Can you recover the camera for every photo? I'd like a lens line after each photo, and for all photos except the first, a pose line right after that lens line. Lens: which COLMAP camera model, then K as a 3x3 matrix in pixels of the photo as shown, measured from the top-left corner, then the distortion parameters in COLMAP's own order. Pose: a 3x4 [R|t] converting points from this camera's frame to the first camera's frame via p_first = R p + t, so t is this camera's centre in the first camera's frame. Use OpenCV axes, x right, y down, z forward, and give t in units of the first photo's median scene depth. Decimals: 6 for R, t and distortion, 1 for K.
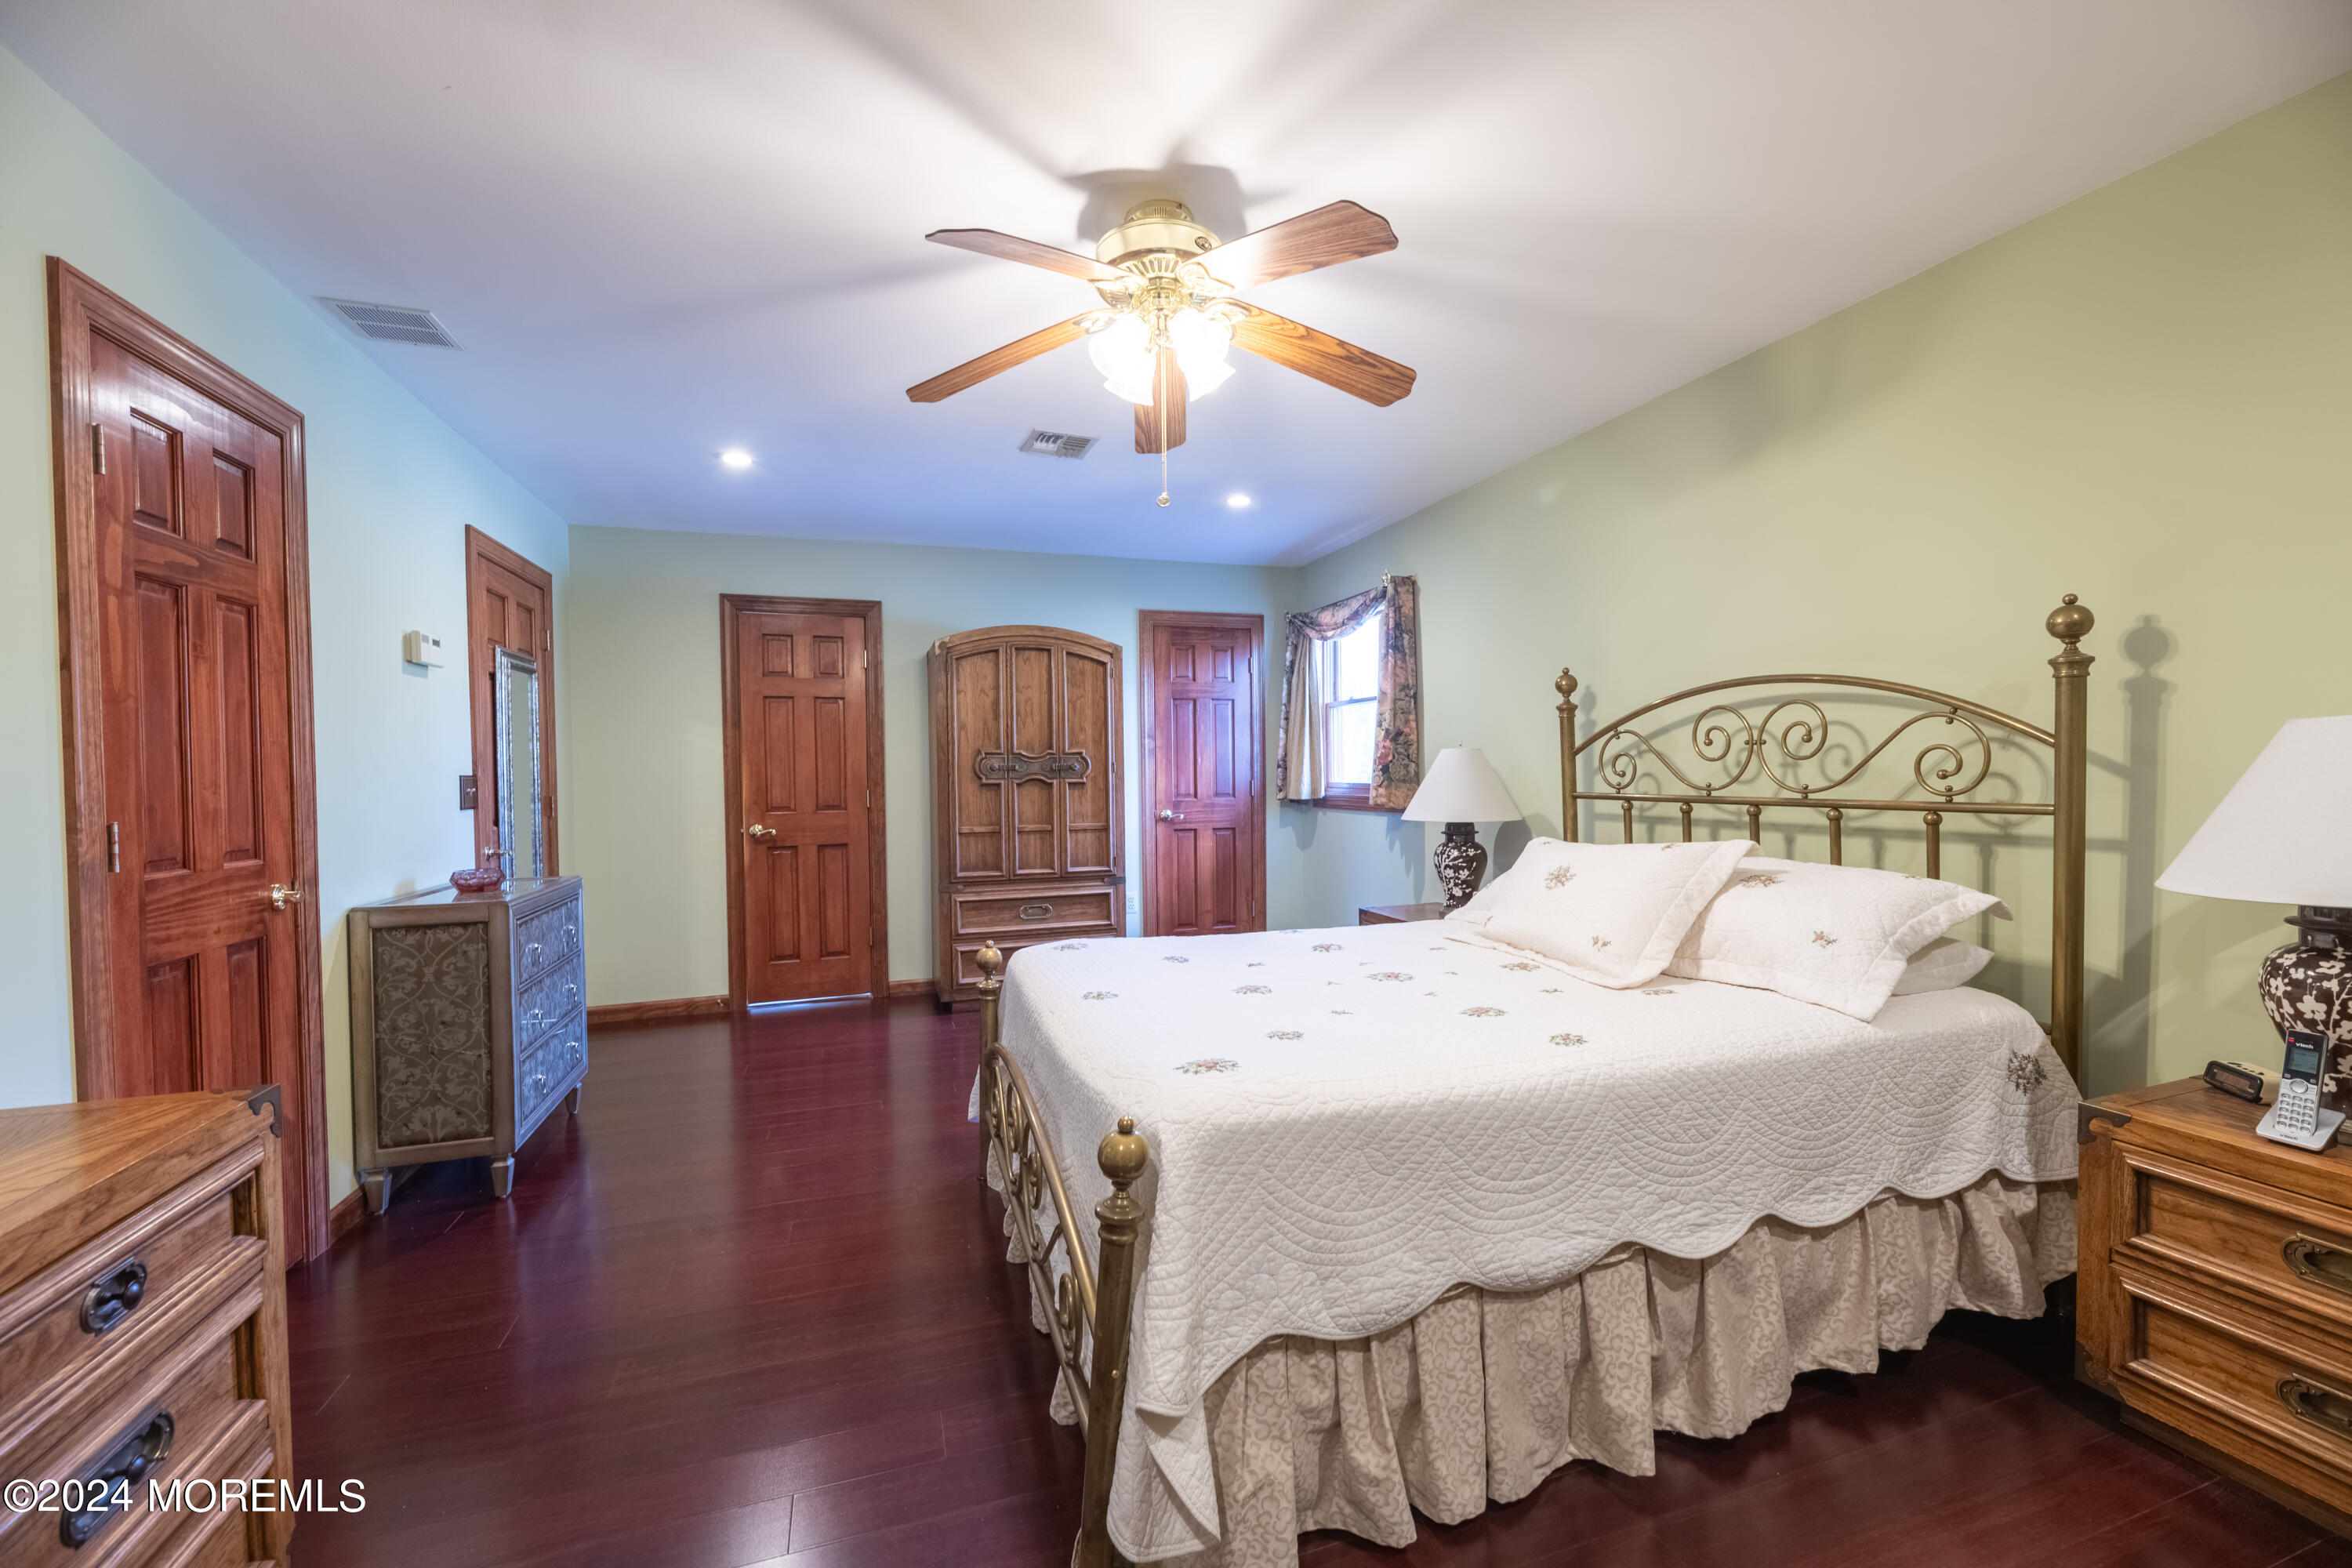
lens RADIAL K [[938.5, 0, 1176.0], [0, 938.5, 784.0], [0, 0, 1]] dist [-0.001264, -0.000422]
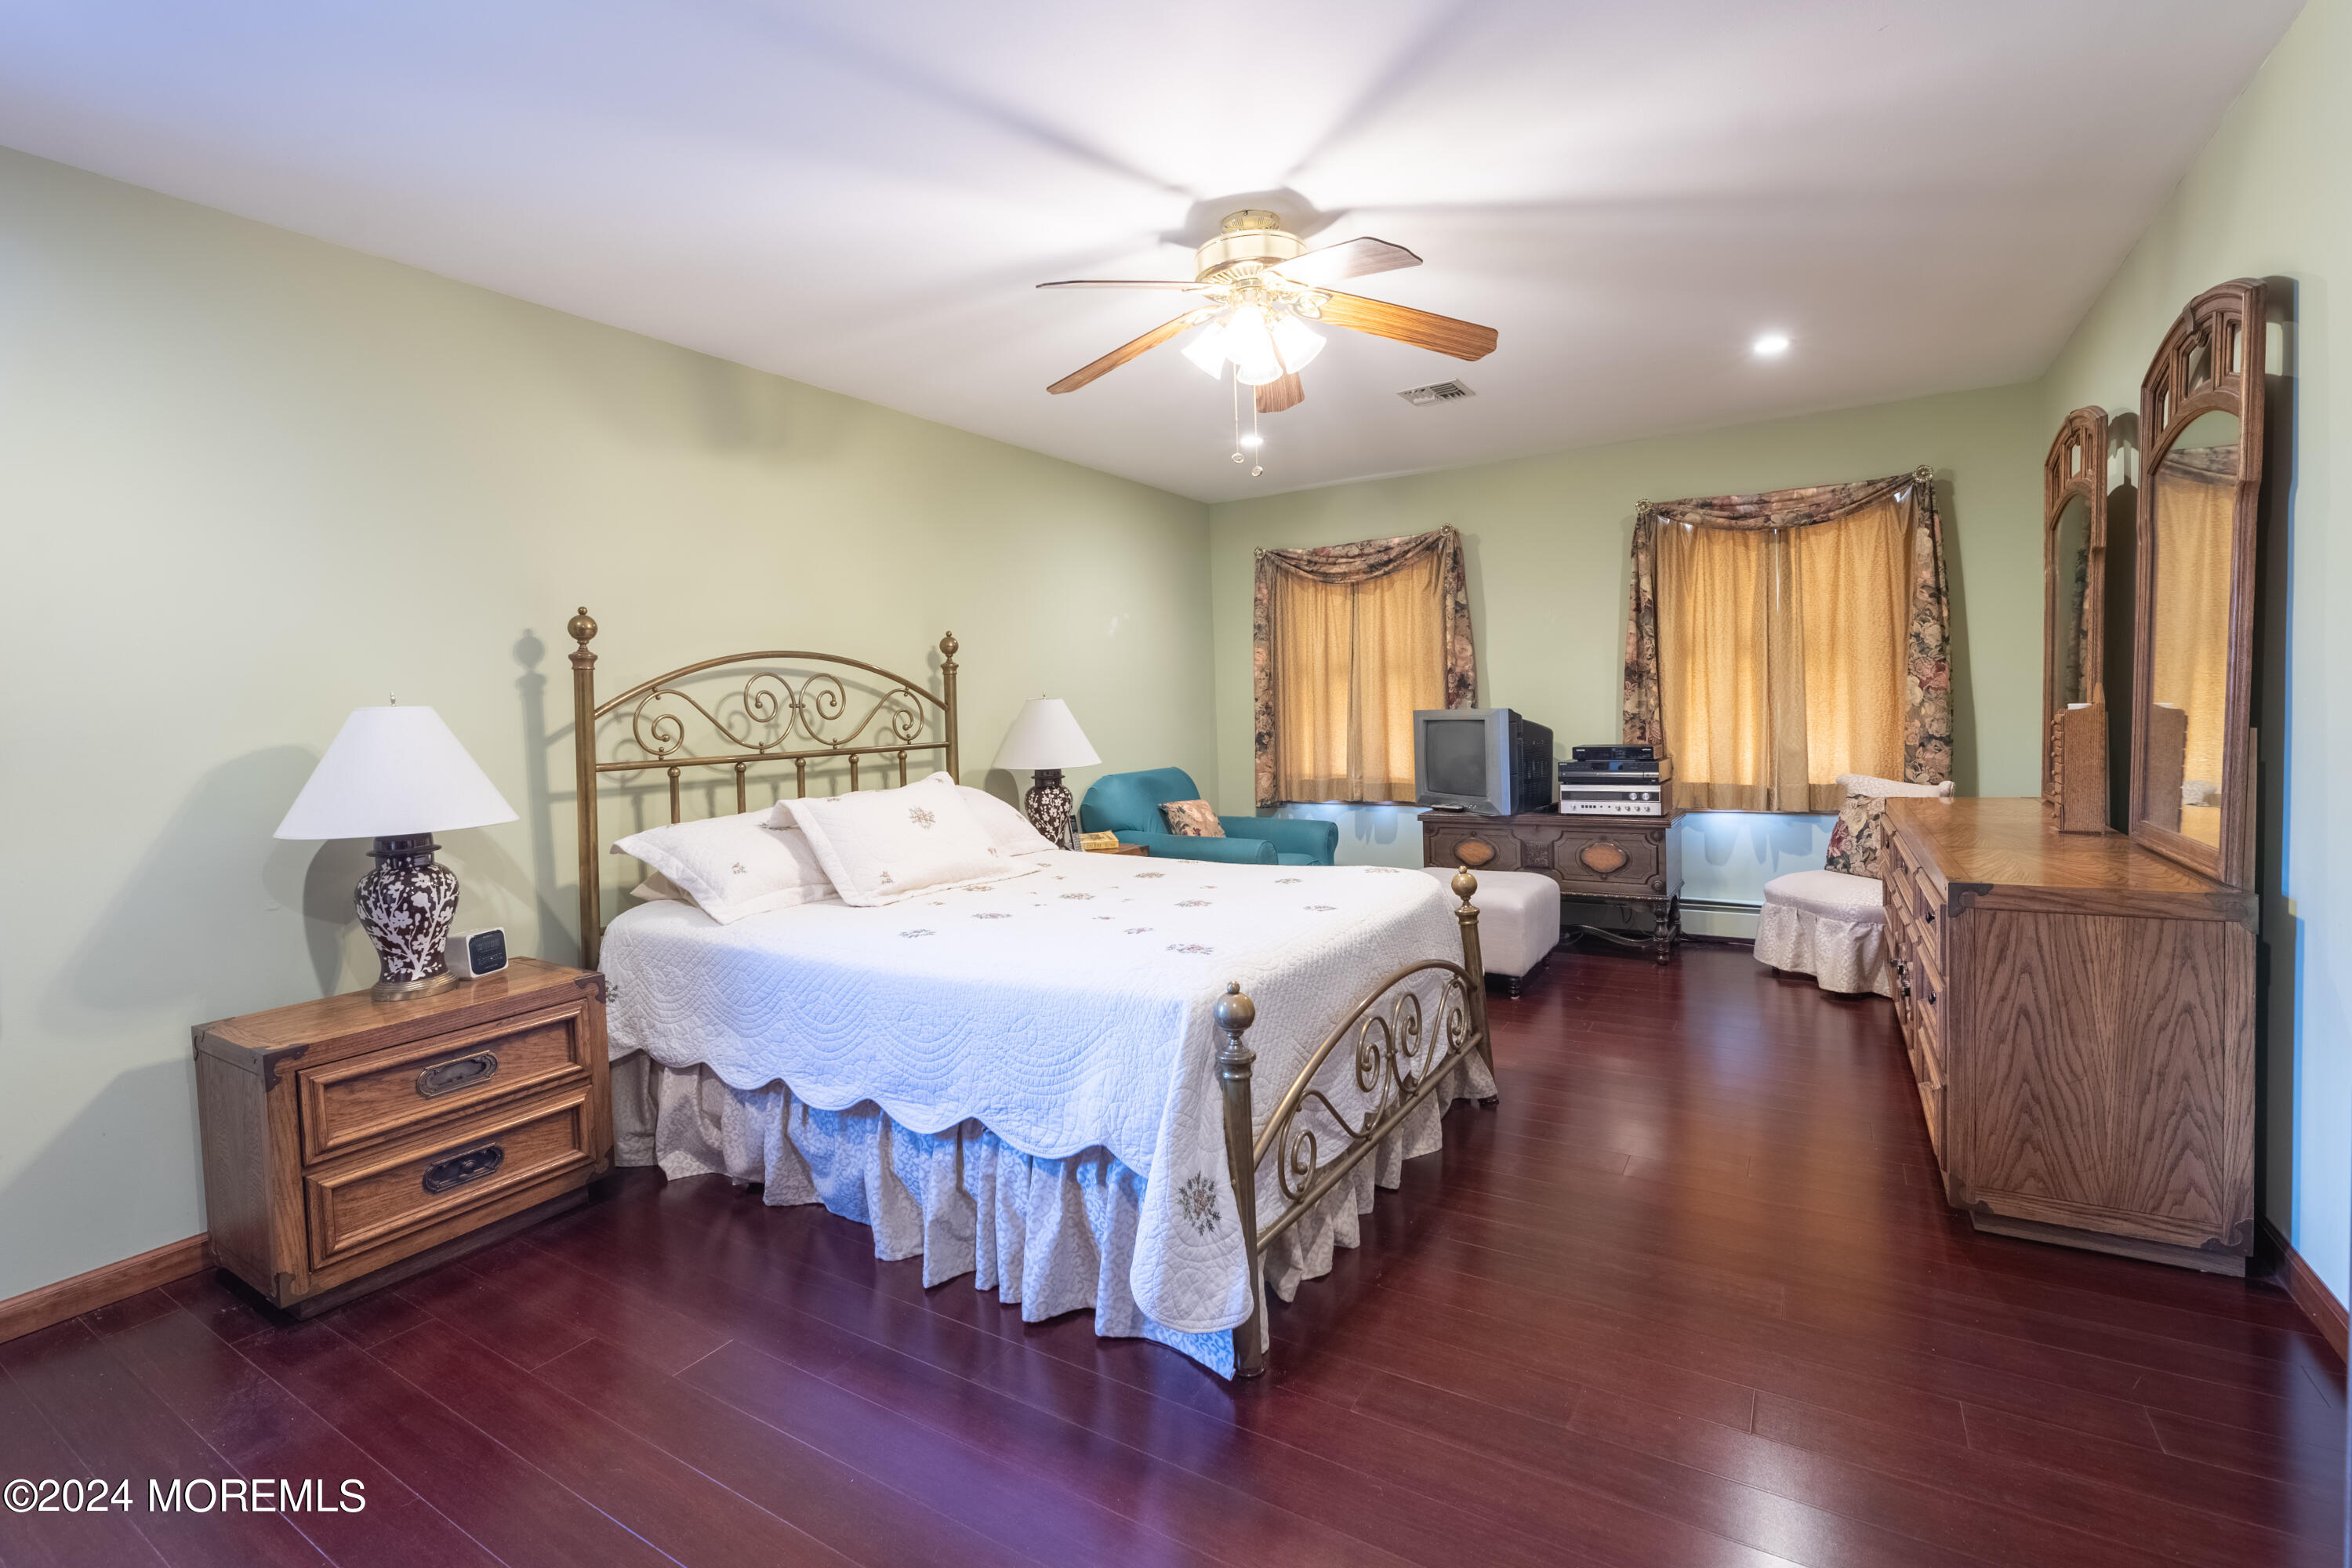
lens RADIAL K [[1042.2, 0, 1170.0], [0, 1042.2, 740.3], [0, 0, 1]] dist [0.001204, 0.000063]
pose [[-0.642500, 0.011626, 0.766197, -0.768829], [0.054715, 0.998029, 0.030738, -0.016372], [-0.764330, 0.061671, -0.641870, 1.619447]]
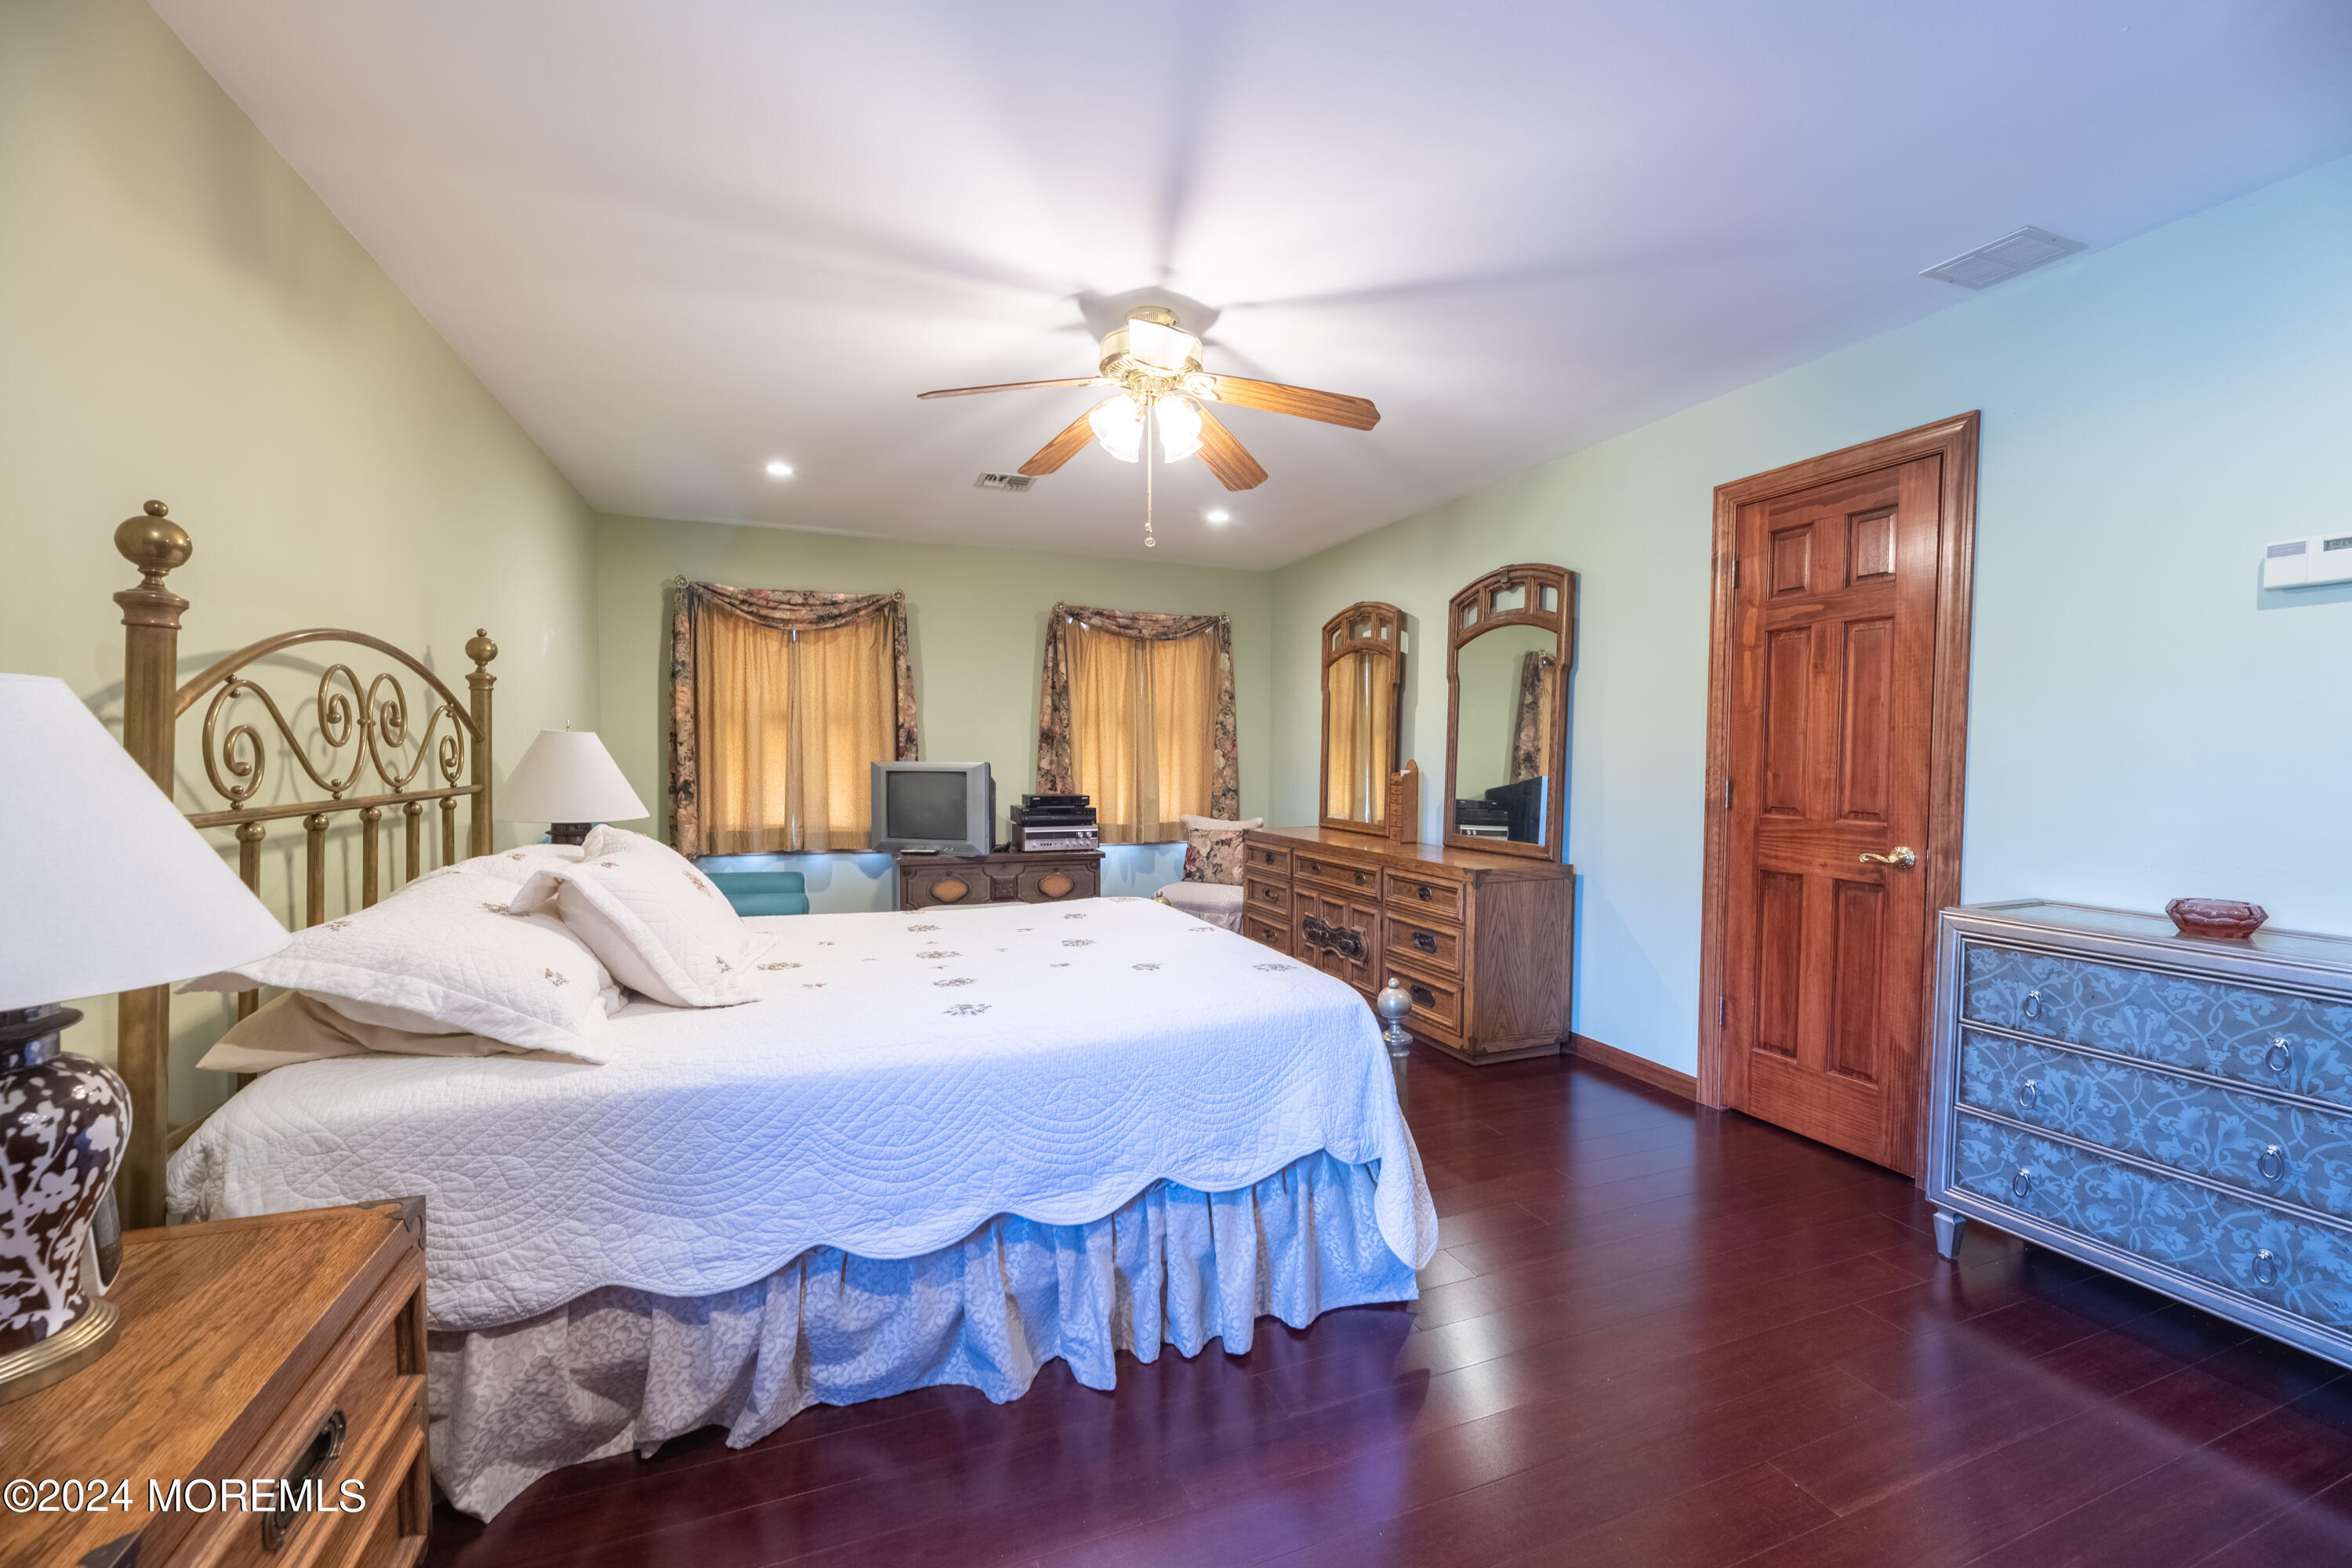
lens RADIAL K [[938.5, 0, 1176.0], [0, 938.5, 784.0], [0, 0, 1]] dist [-0.001264, -0.000422]
pose [[-0.998553, 0.007551, -0.053247, 0.019282], [0.004967, 0.998811, 0.048504, -0.031013], [0.053550, 0.048169, -0.997403, 1.925712]]
